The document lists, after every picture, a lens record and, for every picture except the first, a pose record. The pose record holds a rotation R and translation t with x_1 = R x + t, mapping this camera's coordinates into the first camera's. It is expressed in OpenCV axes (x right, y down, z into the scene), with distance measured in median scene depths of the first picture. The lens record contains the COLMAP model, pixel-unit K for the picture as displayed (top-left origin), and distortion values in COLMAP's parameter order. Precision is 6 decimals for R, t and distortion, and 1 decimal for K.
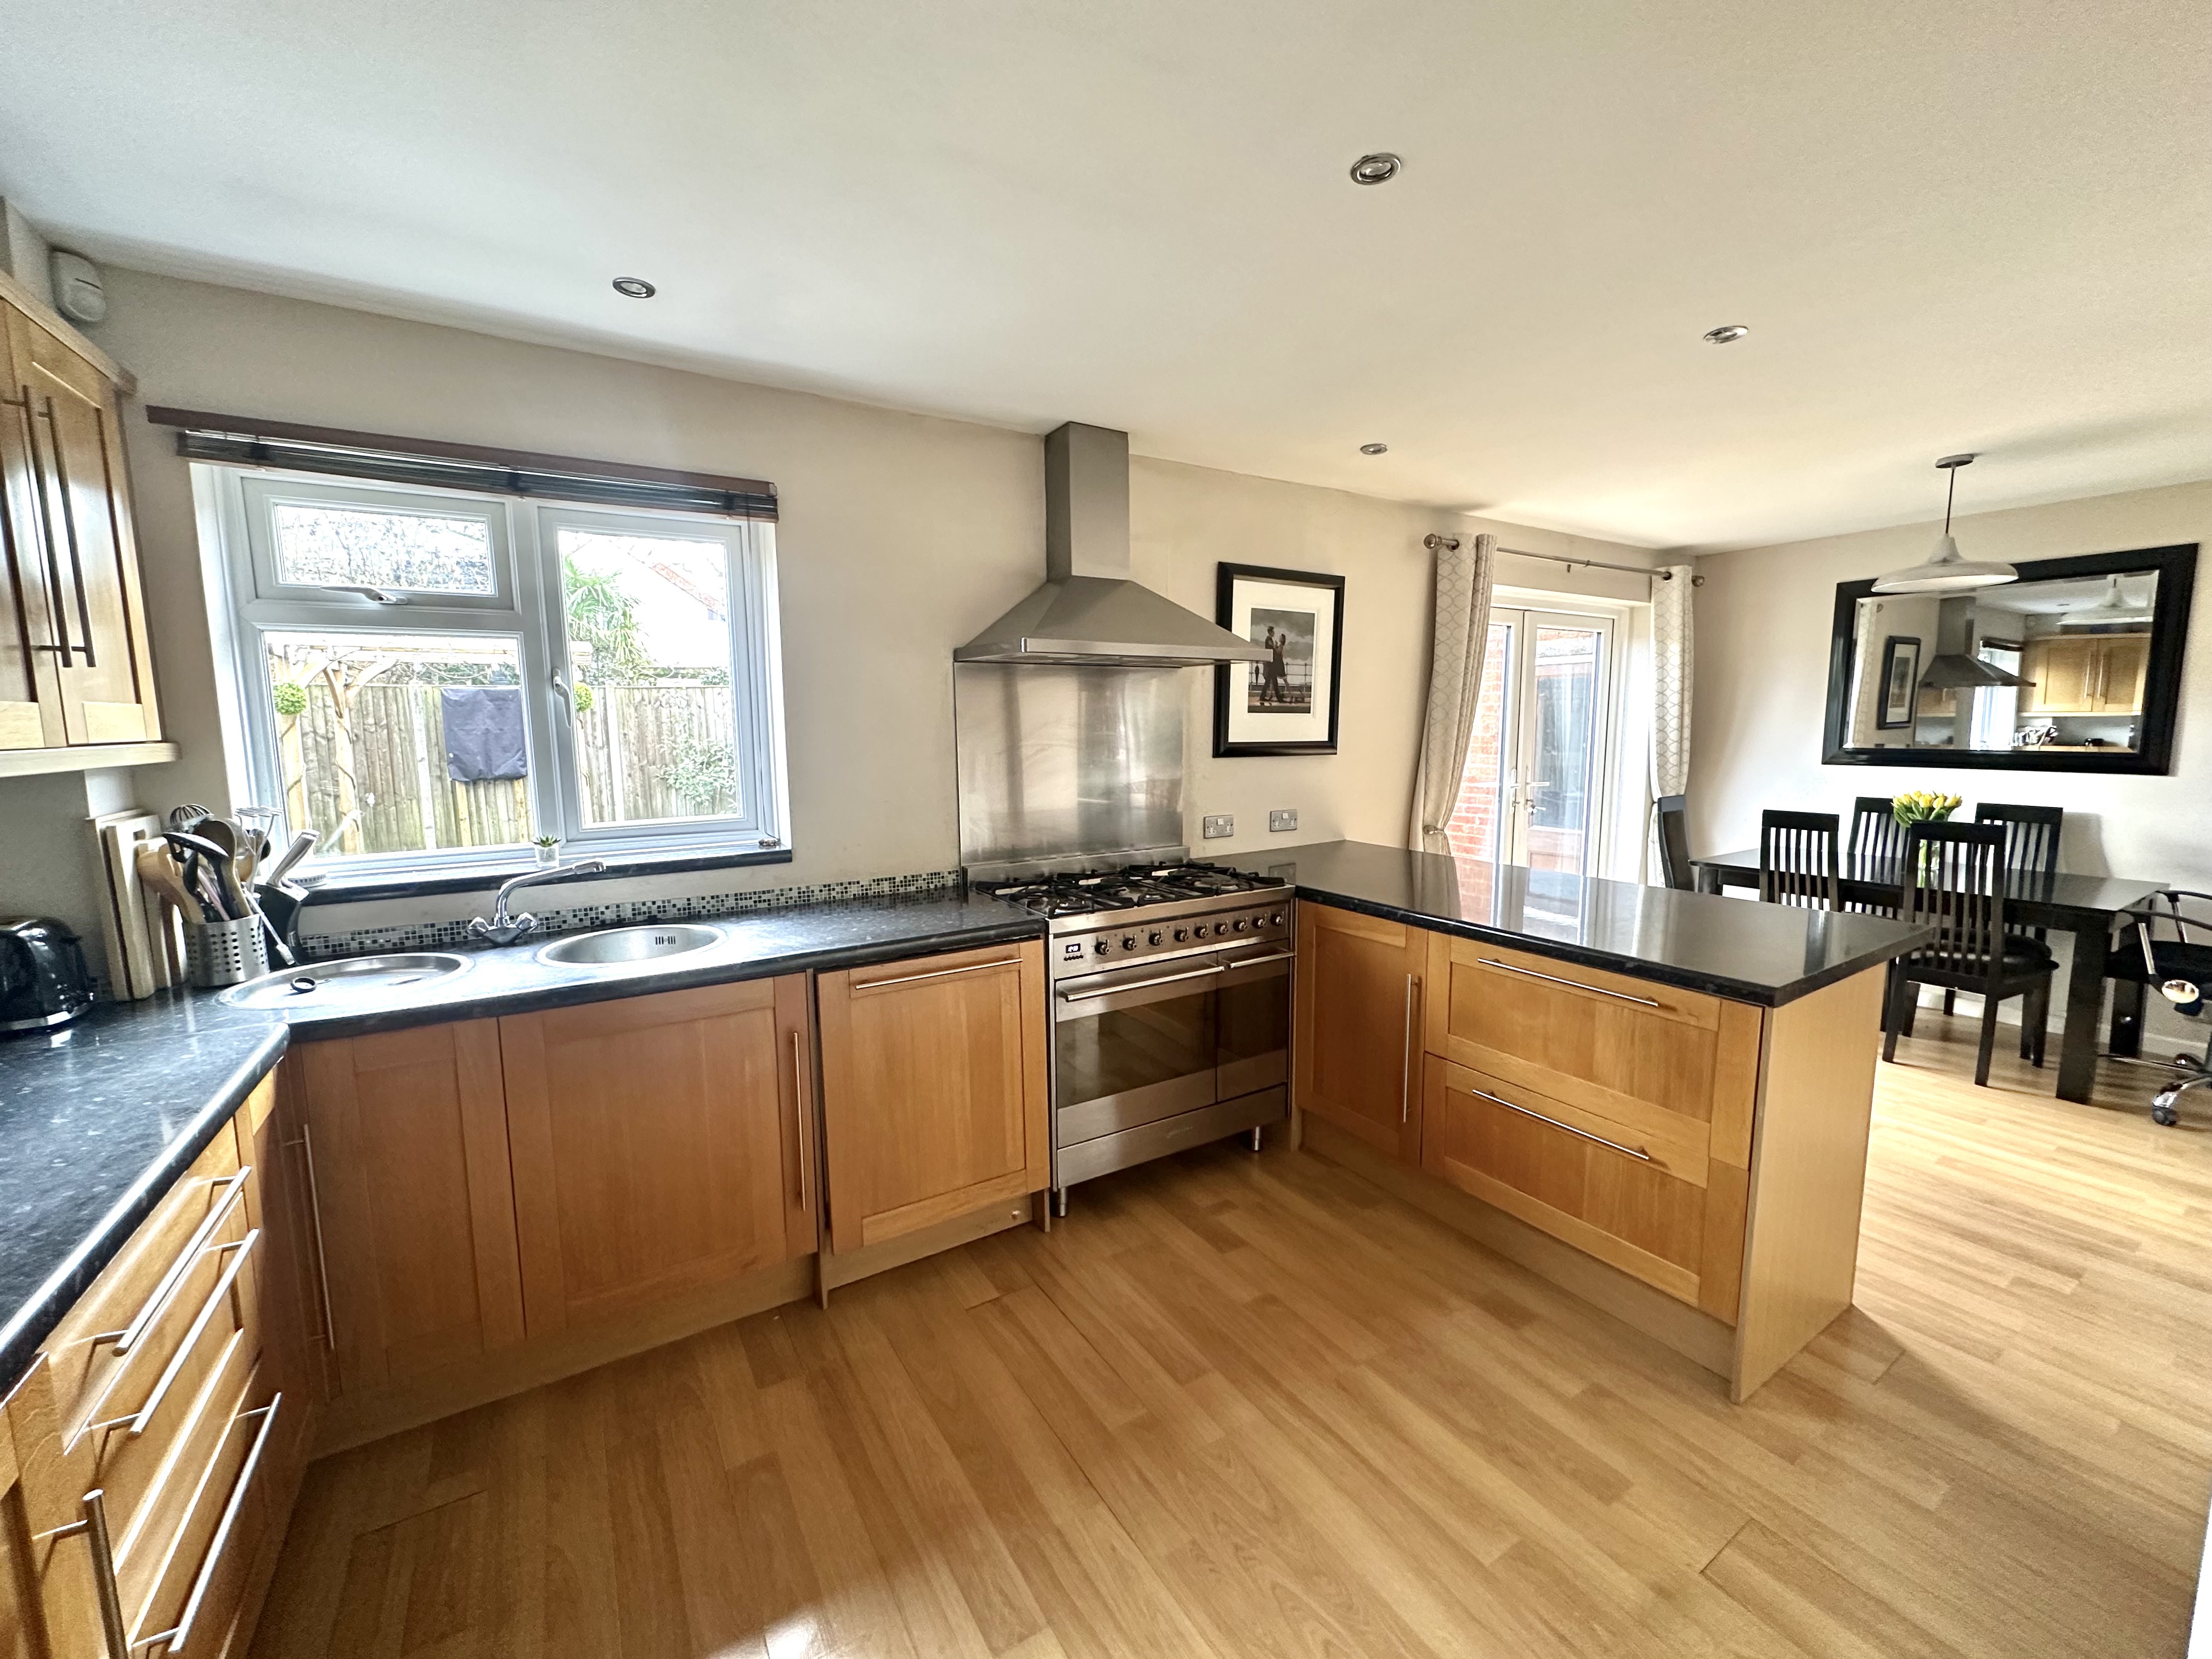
lens RADIAL K [[880.1, 0, 1106.0], [0, 880.1, 829.5], [0, 0, 1]] dist [-0.000370, -0.000033]
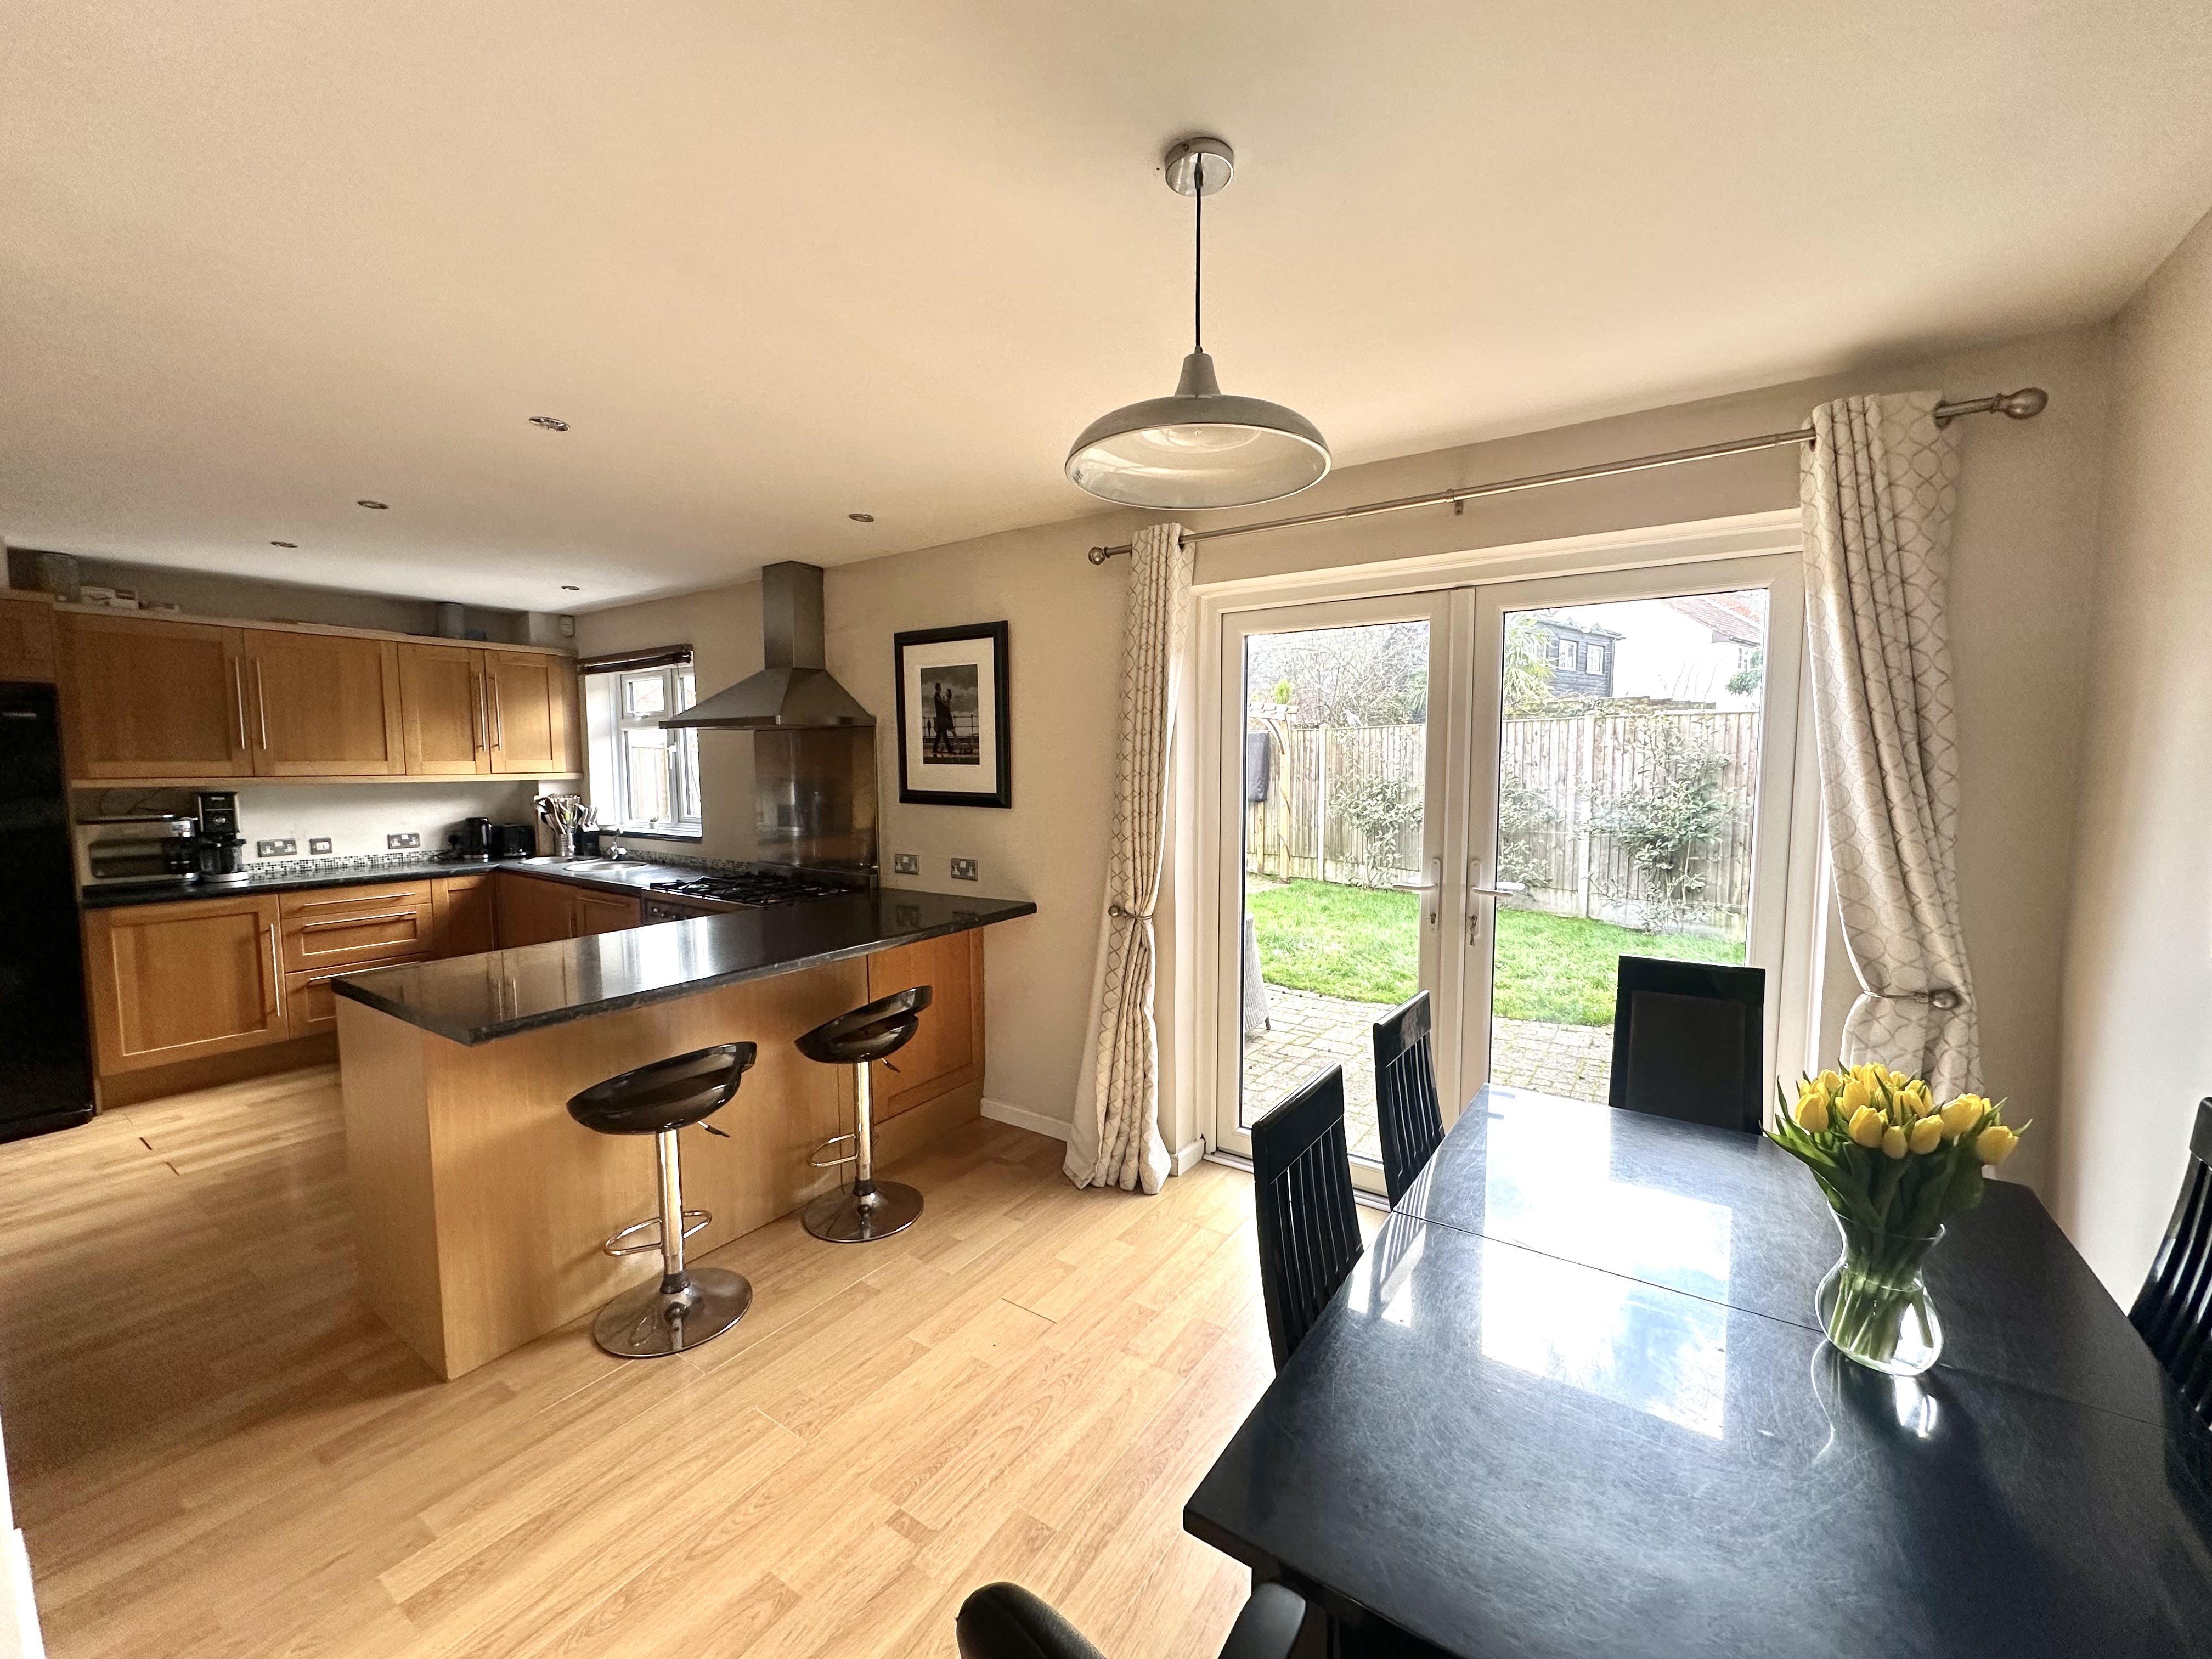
lens RADIAL K [[880.1, 0, 1106.0], [0, 880.1, 829.5], [0, 0, 1]] dist [-0.000370, -0.000033]
pose [[0.389966, 0.080561, -0.917298, 1.234951], [-0.113853, 0.992740, 0.038785, -0.117331], [0.913764, 0.089313, 0.396307, 0.766041]]
